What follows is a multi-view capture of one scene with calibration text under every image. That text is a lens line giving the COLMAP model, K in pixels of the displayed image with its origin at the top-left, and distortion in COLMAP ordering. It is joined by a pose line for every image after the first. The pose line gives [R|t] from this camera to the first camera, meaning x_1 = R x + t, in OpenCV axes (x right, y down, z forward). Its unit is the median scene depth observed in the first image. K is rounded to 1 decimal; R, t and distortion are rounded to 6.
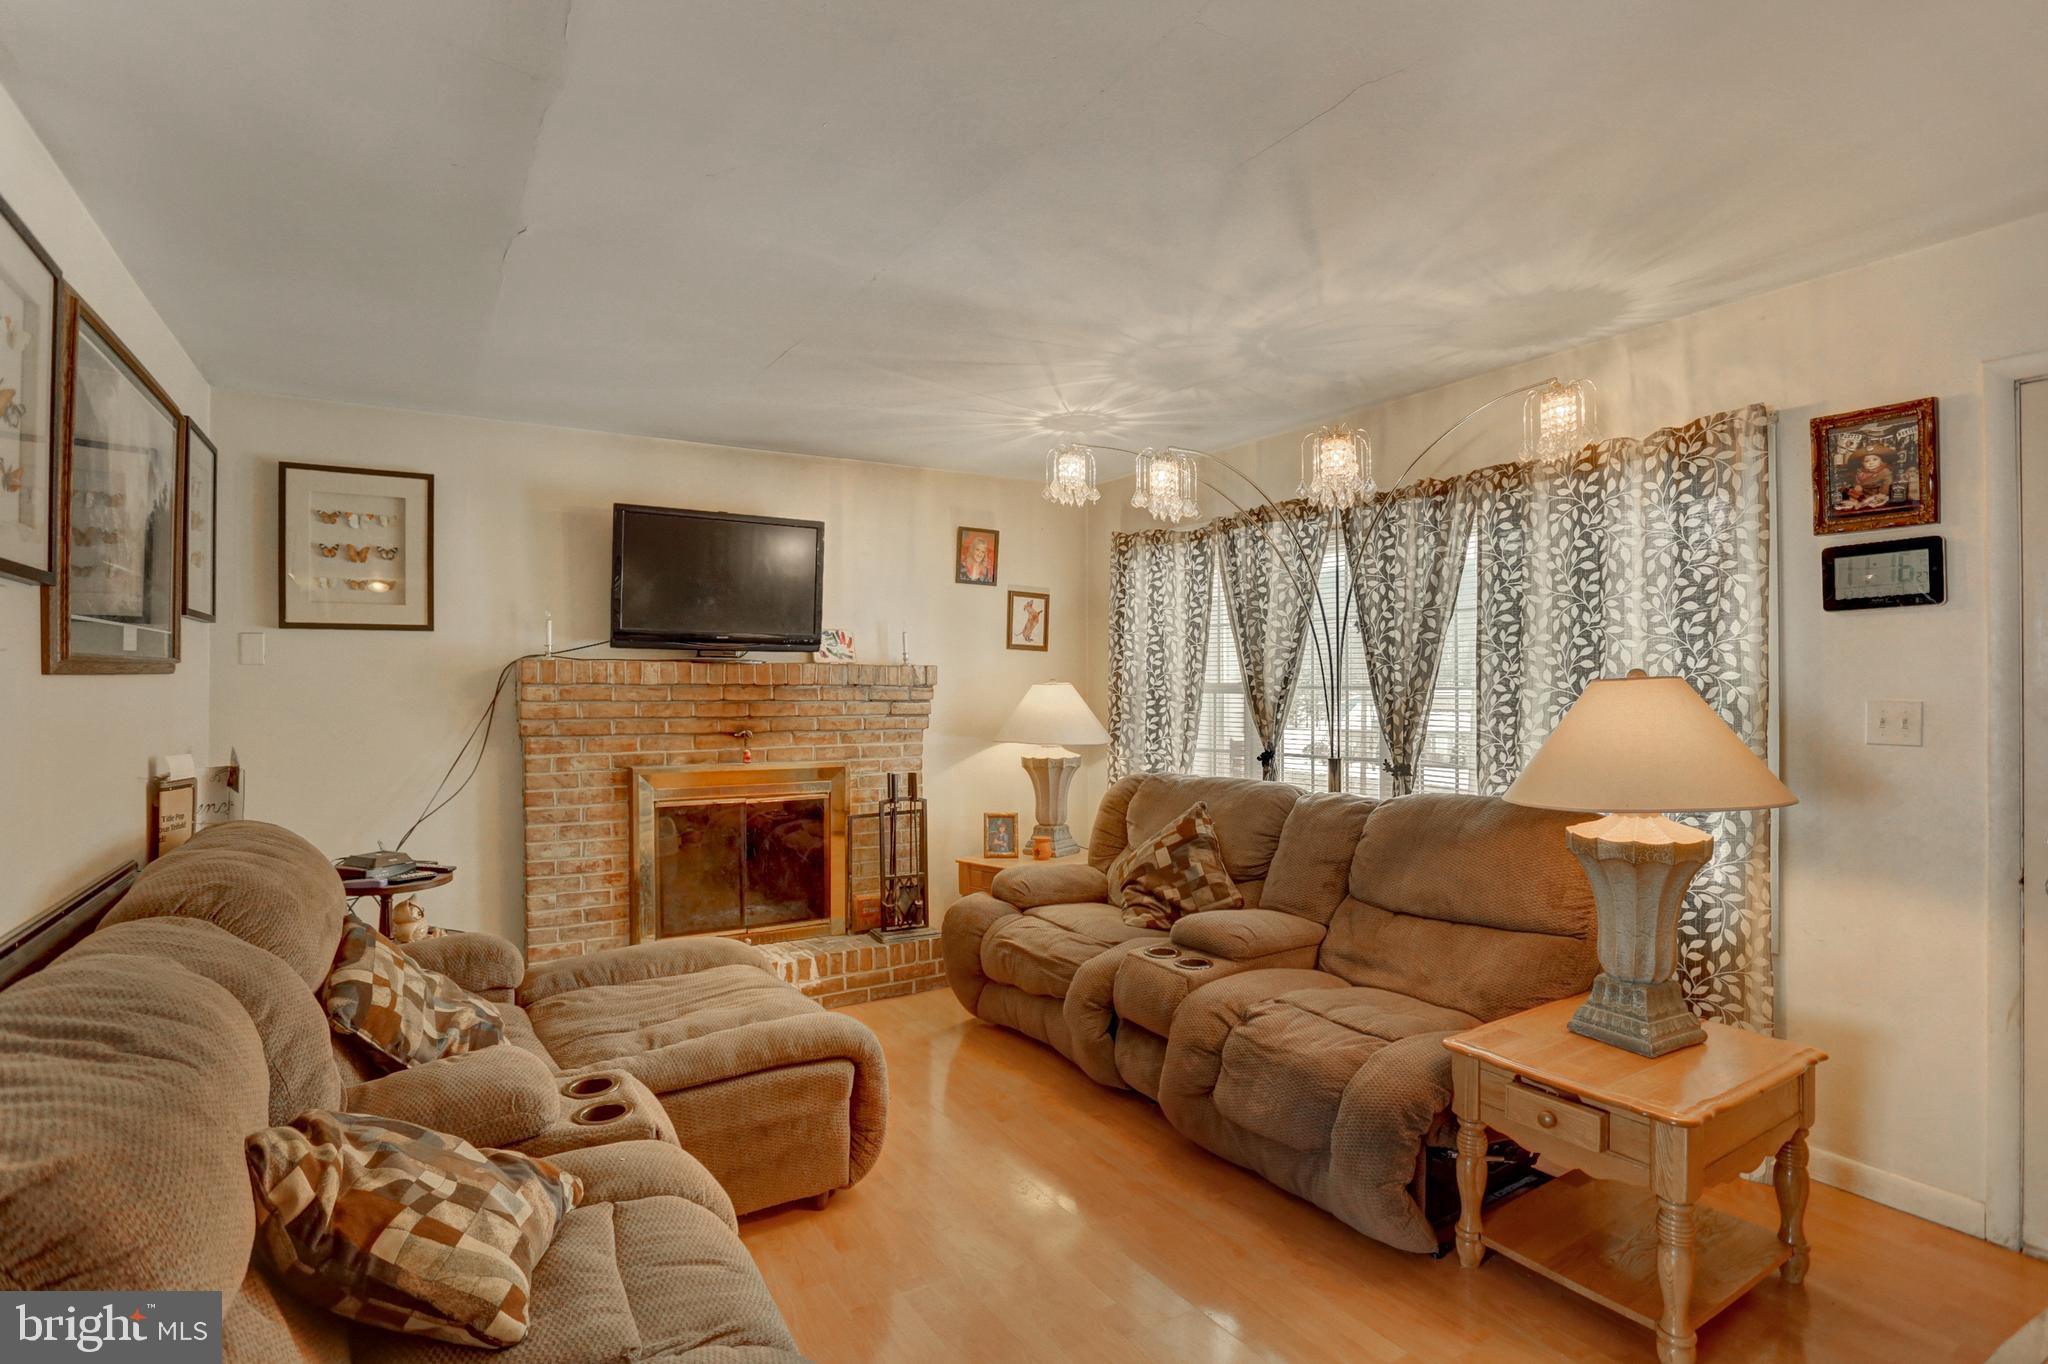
lens RADIAL K [[1016.1, 0, 1042.3], [0, 1016.1, 692.8], [0, 0, 1]] dist [-0.069814, 0.031581]
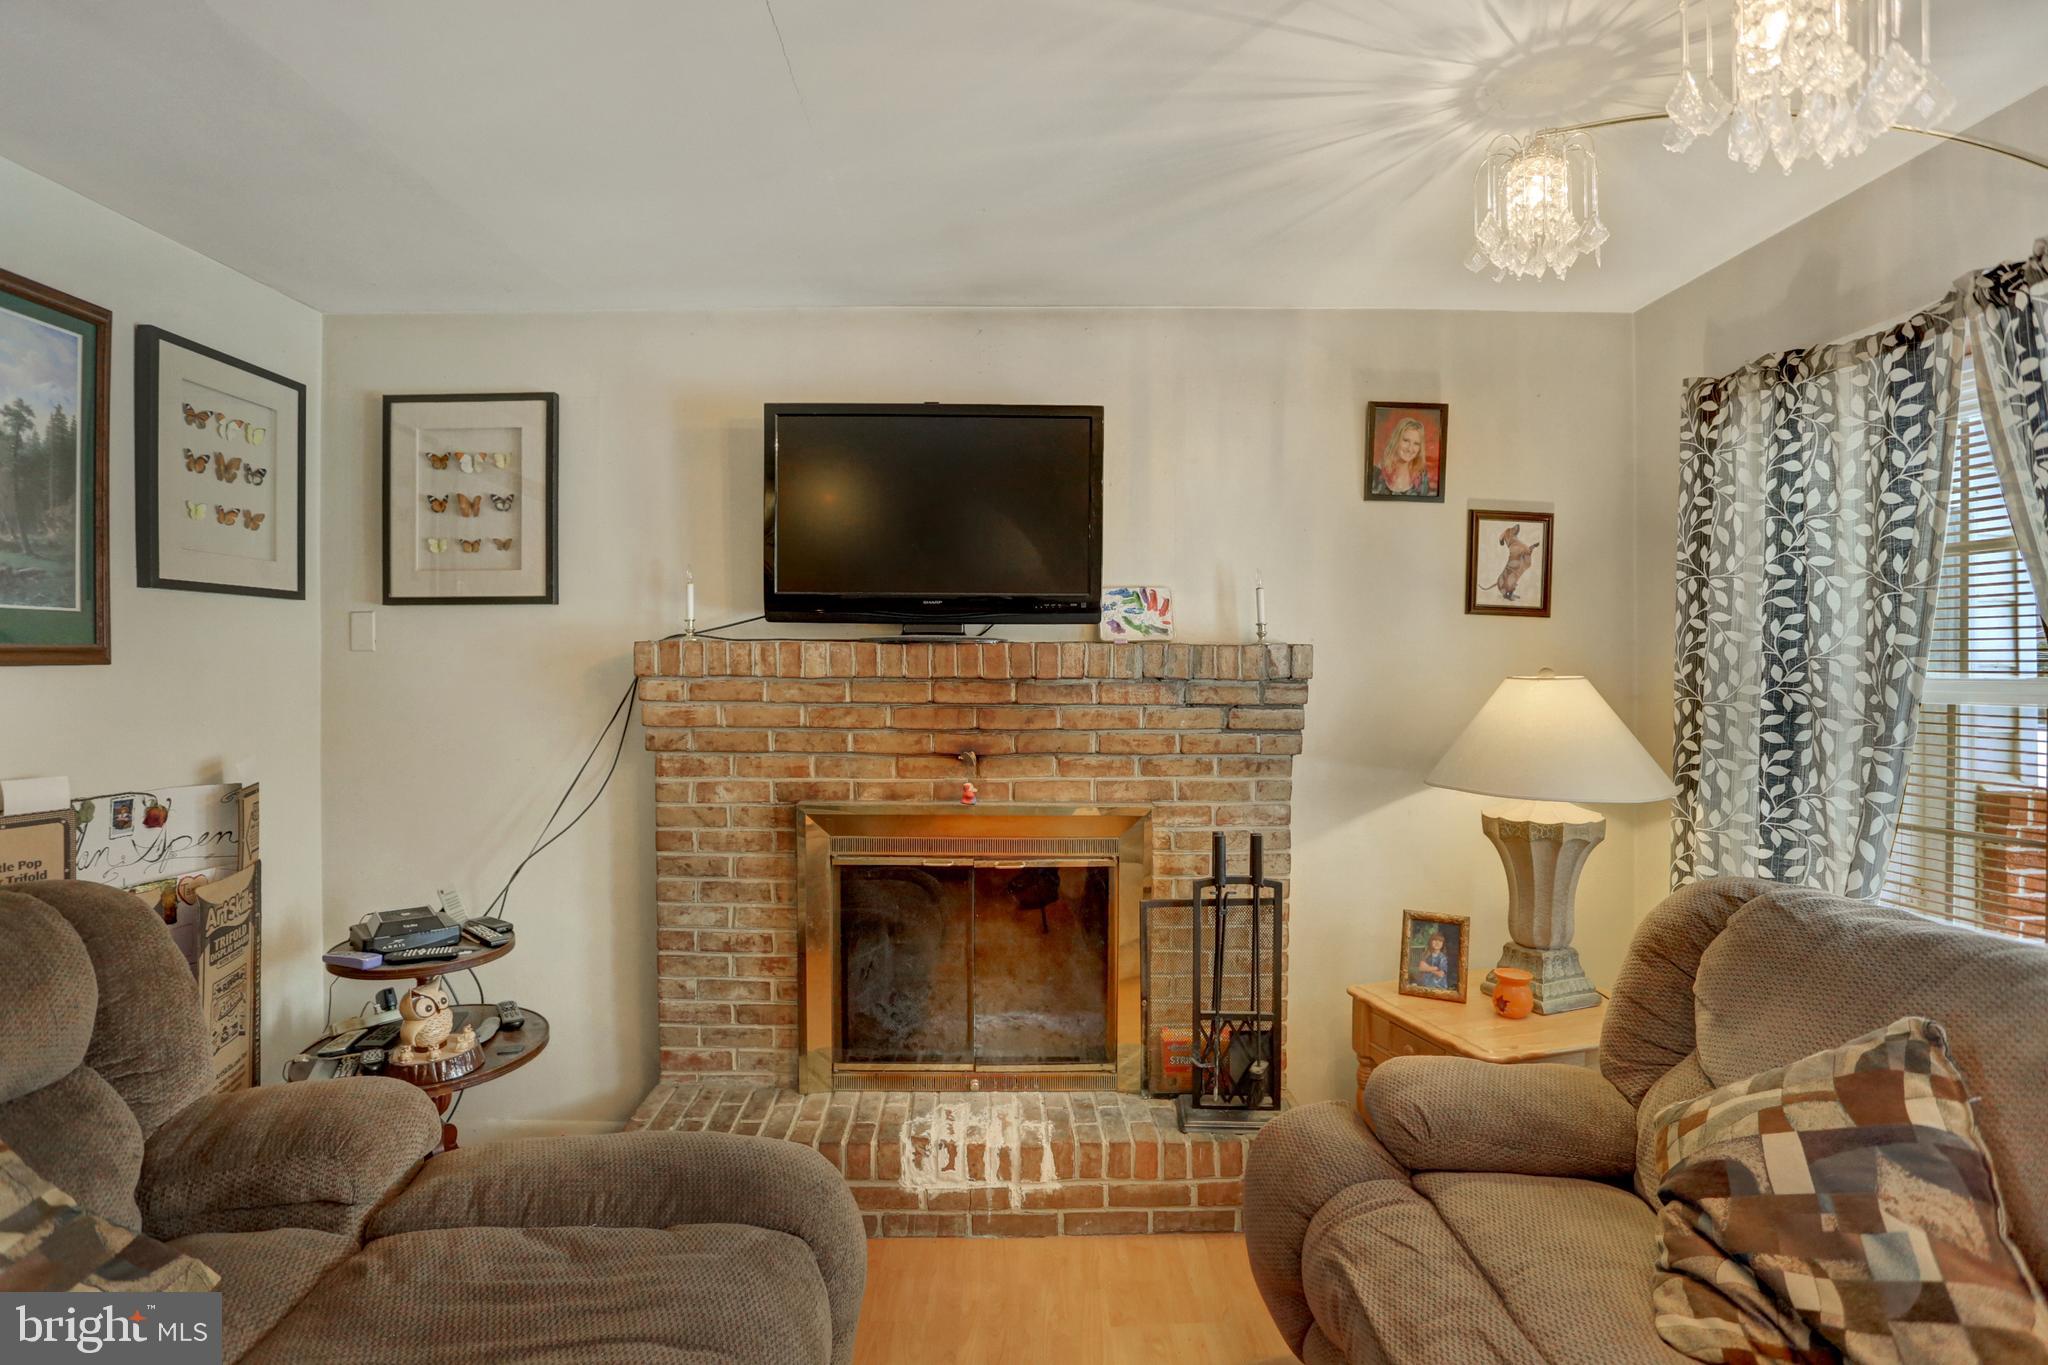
lens RADIAL K [[996.7, 0, 1020.4], [0, 996.7, 674.5], [0, 0, 1]] dist [-0.079724, 0.035403]
pose [[0.838492, 0.007133, -0.544867, 0.069382], [-0.006111, 0.999975, 0.003687, -0.012986], [0.544879, 0.000238, 0.838514, 0.528229]]
